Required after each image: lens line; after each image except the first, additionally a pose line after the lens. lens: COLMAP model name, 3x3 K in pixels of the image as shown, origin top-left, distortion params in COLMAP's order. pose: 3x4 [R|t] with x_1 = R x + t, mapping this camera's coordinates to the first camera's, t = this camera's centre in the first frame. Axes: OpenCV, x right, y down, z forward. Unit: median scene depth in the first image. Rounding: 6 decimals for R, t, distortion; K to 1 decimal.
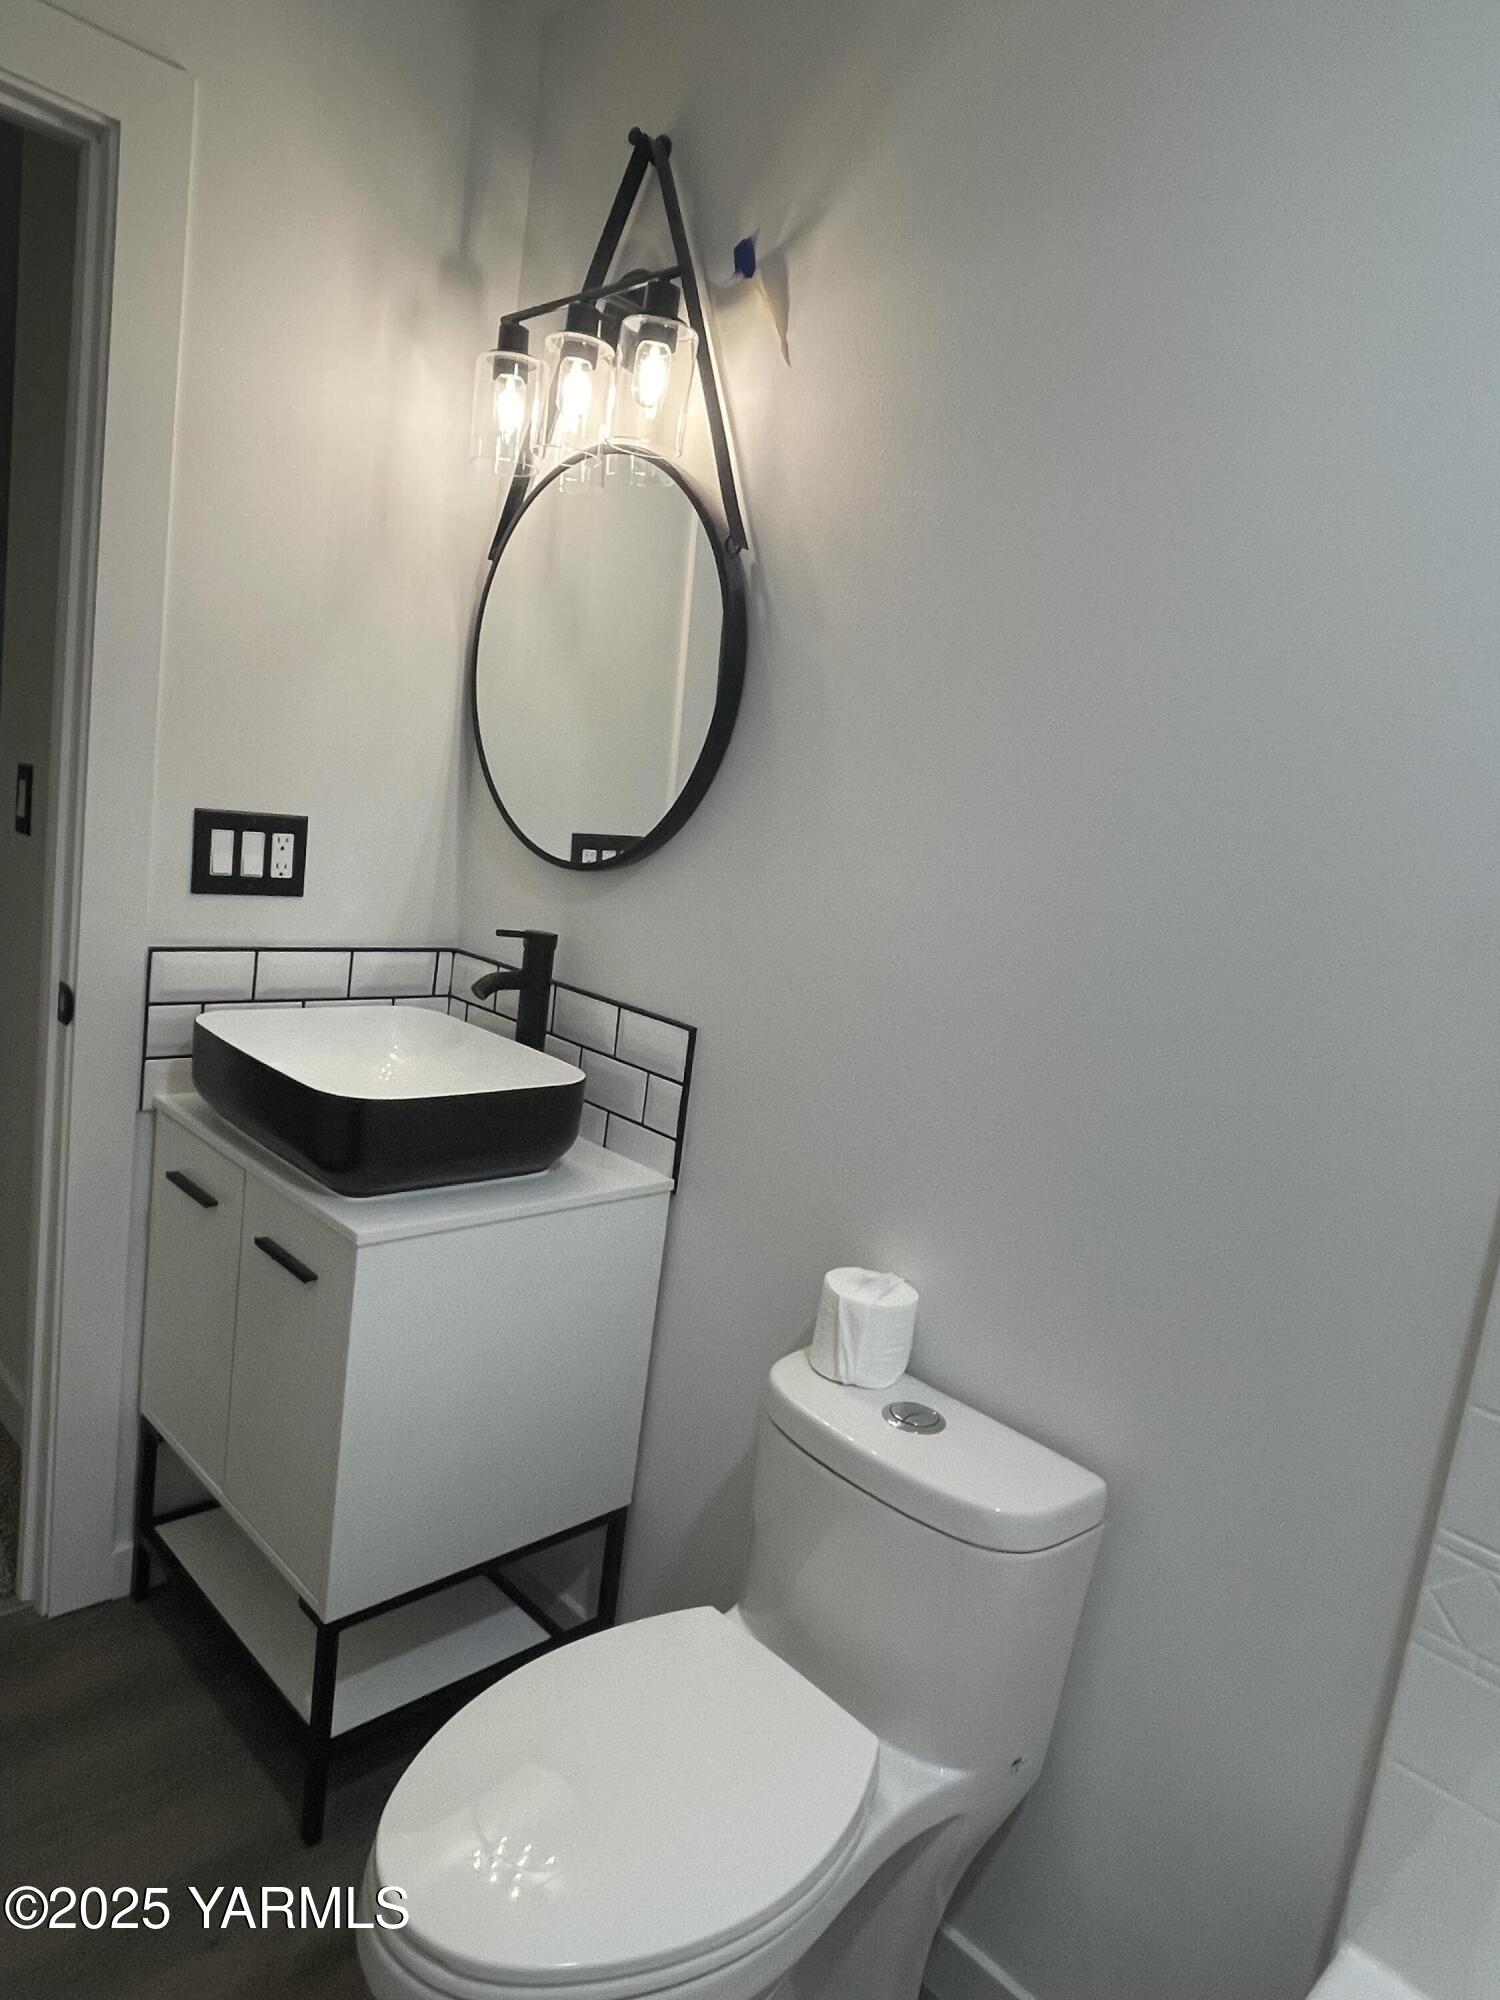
lens RADIAL K [[1273.0, 0, 754.8], [0, 1273.0, 999.1], [0, 0, 1]] dist [0.002841, -0.009343]
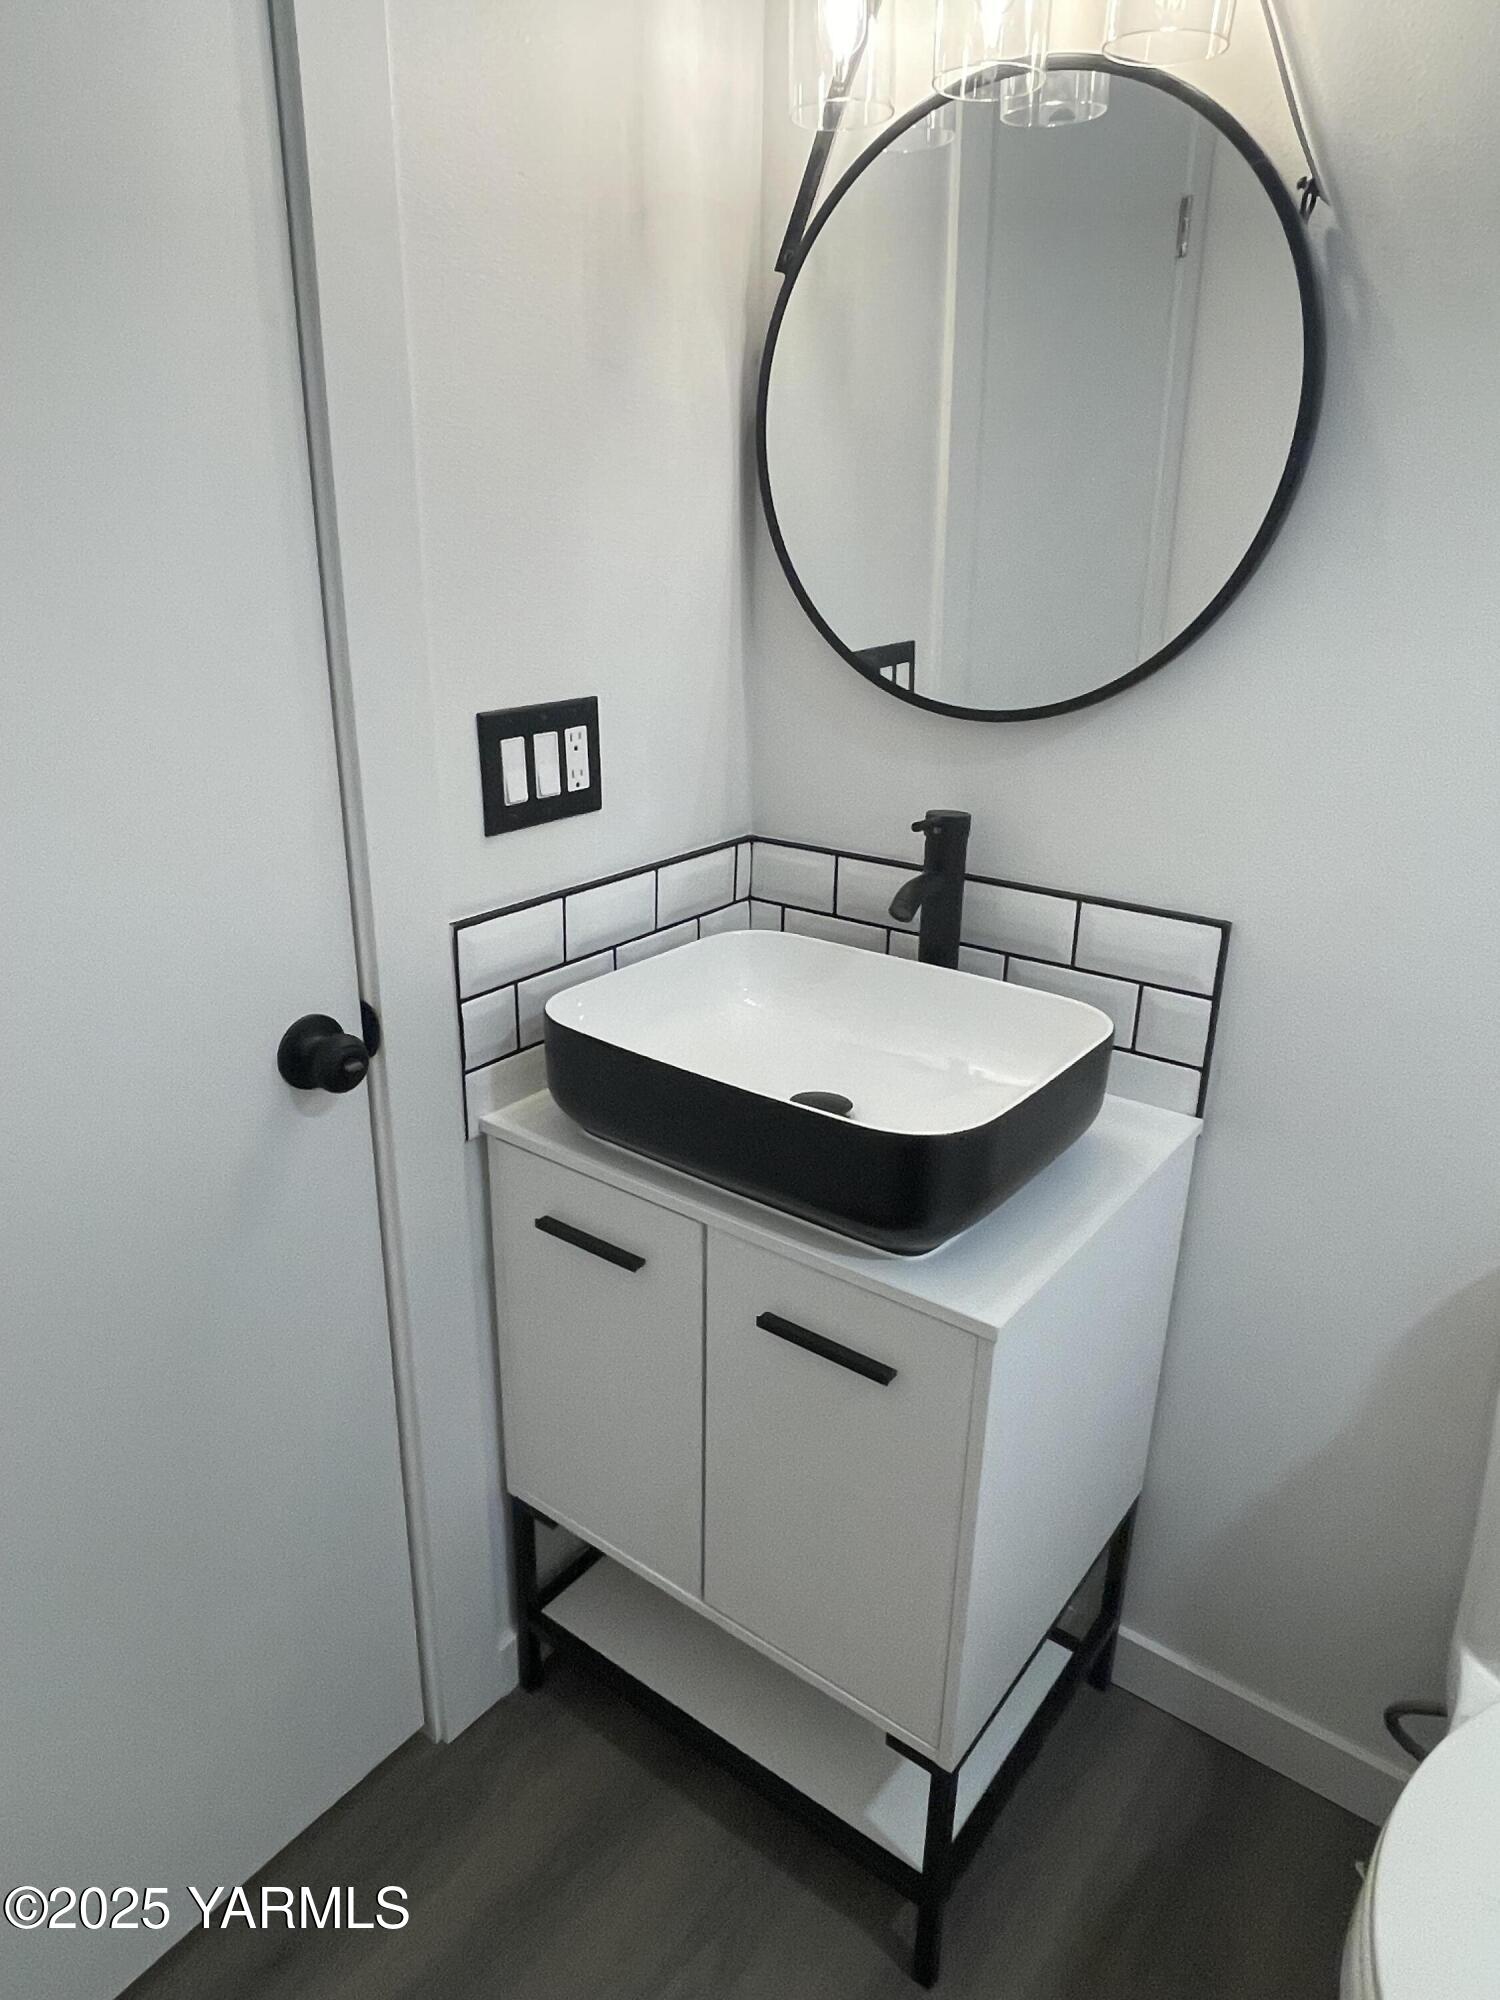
lens RADIAL K [[1273.0, 0, 745.8], [0, 1273.0, 1000.1], [0, 0, 1]] dist [0.002841, -0.009343]
pose [[0.984979, -0.156783, 0.072353, -0.355249], [0.139564, 0.969588, 0.201051, -0.112825], [-0.101674, -0.187933, 0.976905, 0.275286]]
